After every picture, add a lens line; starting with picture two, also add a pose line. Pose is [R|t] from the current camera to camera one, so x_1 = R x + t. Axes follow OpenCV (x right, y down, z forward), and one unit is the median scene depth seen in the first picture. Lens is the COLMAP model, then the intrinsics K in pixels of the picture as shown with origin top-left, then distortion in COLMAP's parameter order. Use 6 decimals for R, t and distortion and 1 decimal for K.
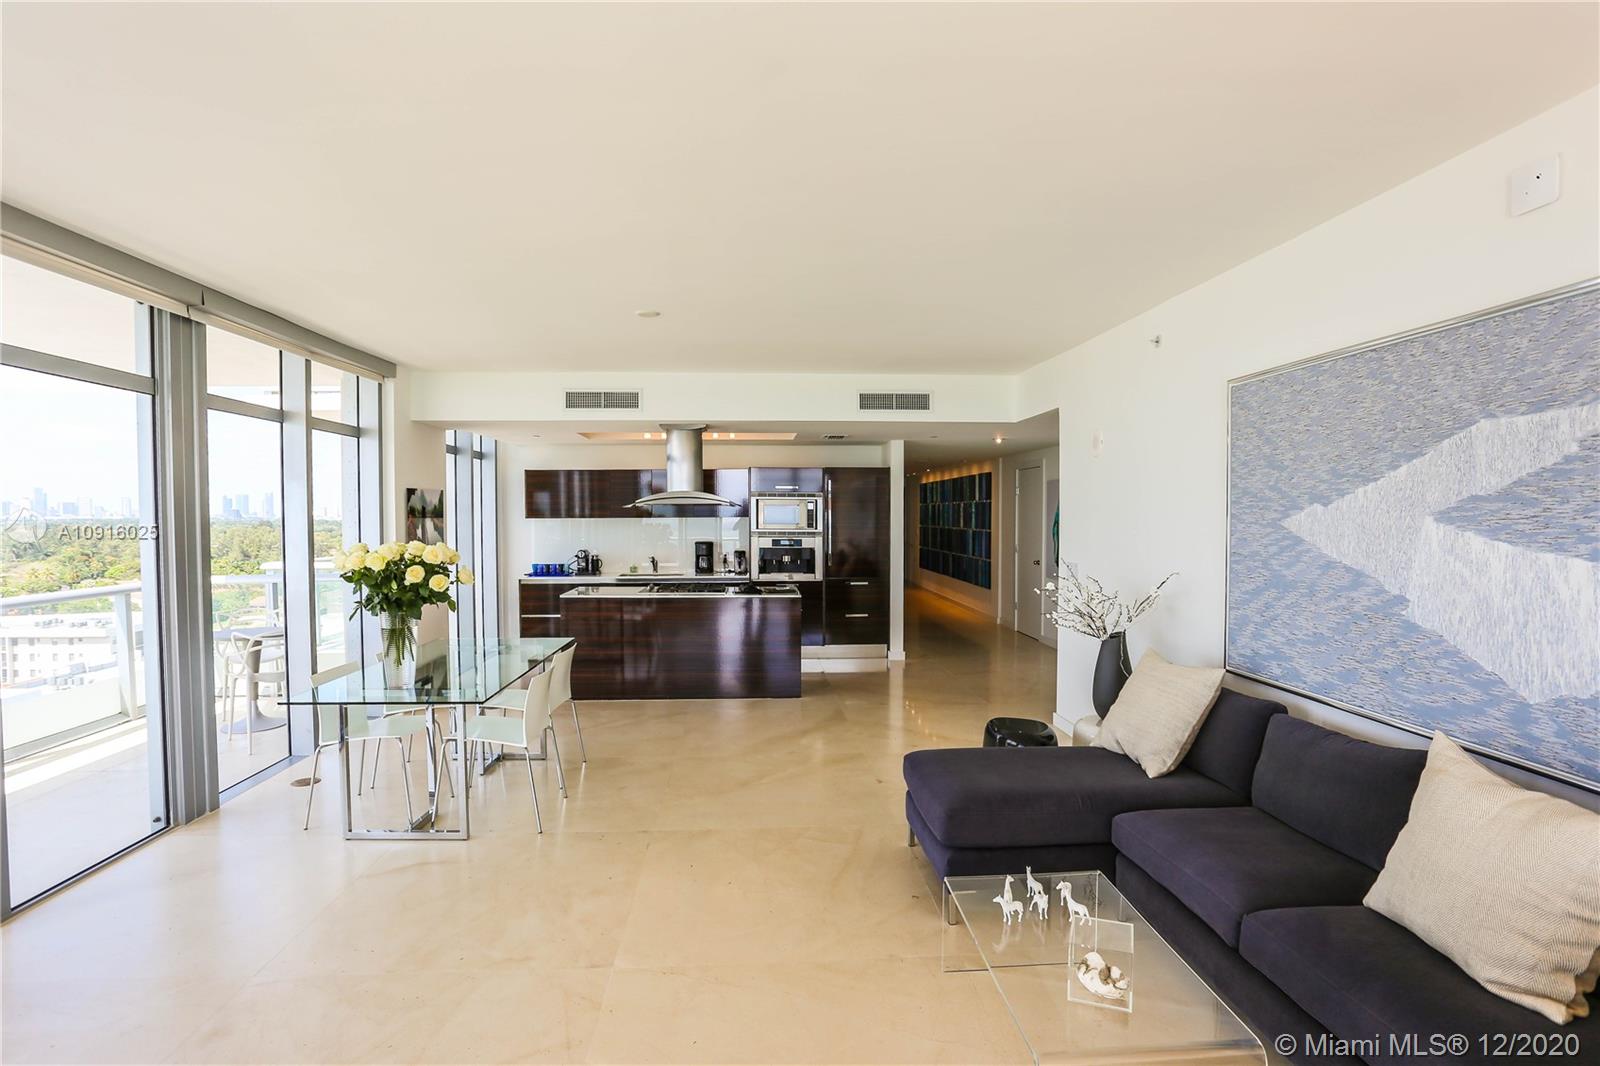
lens RADIAL K [[768.7, 0, 800.0], [0, 768.7, 533.0], [0, 0, 1]] dist [-0.033457, 0.023437]
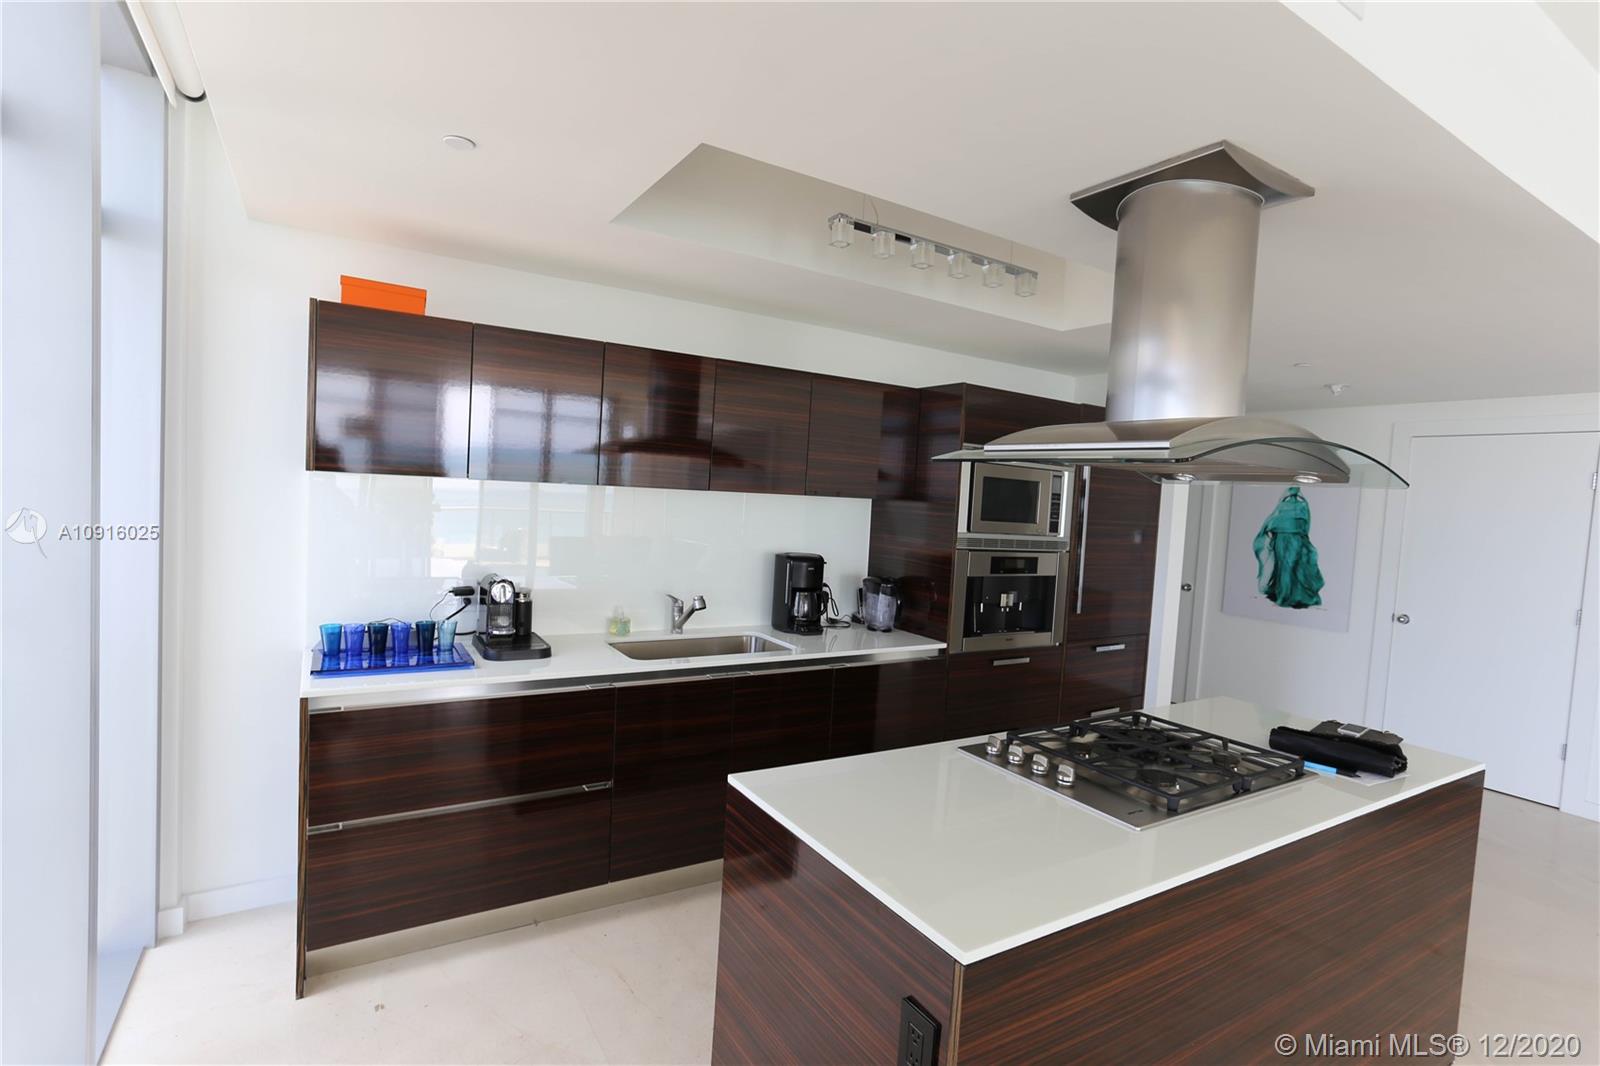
lens RADIAL K [[768.7, 0, 800.0], [0, 768.7, 533.0], [0, 0, 1]] dist [-0.033457, 0.023437]
pose [[0.880609, 0.027112, 0.473068, -0.330729], [-0.046156, 0.998522, 0.028693, -0.012439], [-0.471591, -0.047103, 0.880559, 0.665889]]
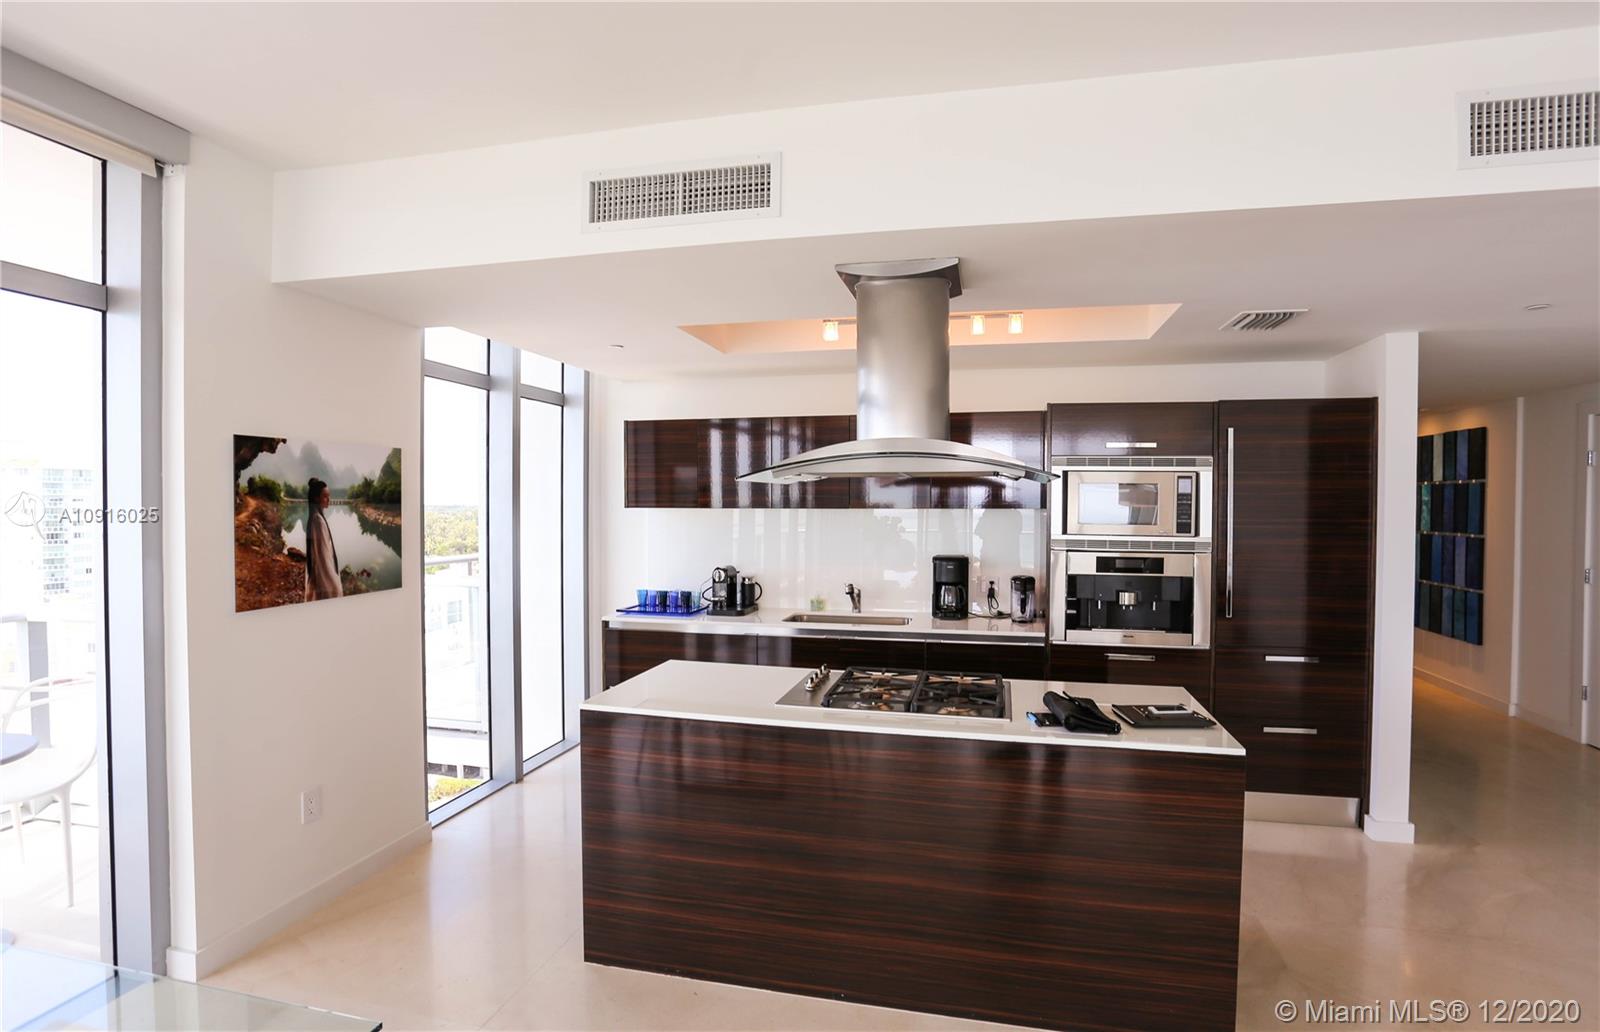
lens RADIAL K [[796.9, 0, 835.8], [0, 796.9, 513.1], [0, 0, 1]] dist [-0.048463, 0.000433]
pose [[0.964216, 0.008984, -0.264966, -0.060981], [-0.011837, 0.999888, -0.009173, -0.011854], [0.264854, 0.011981, 0.964214, 0.490335]]
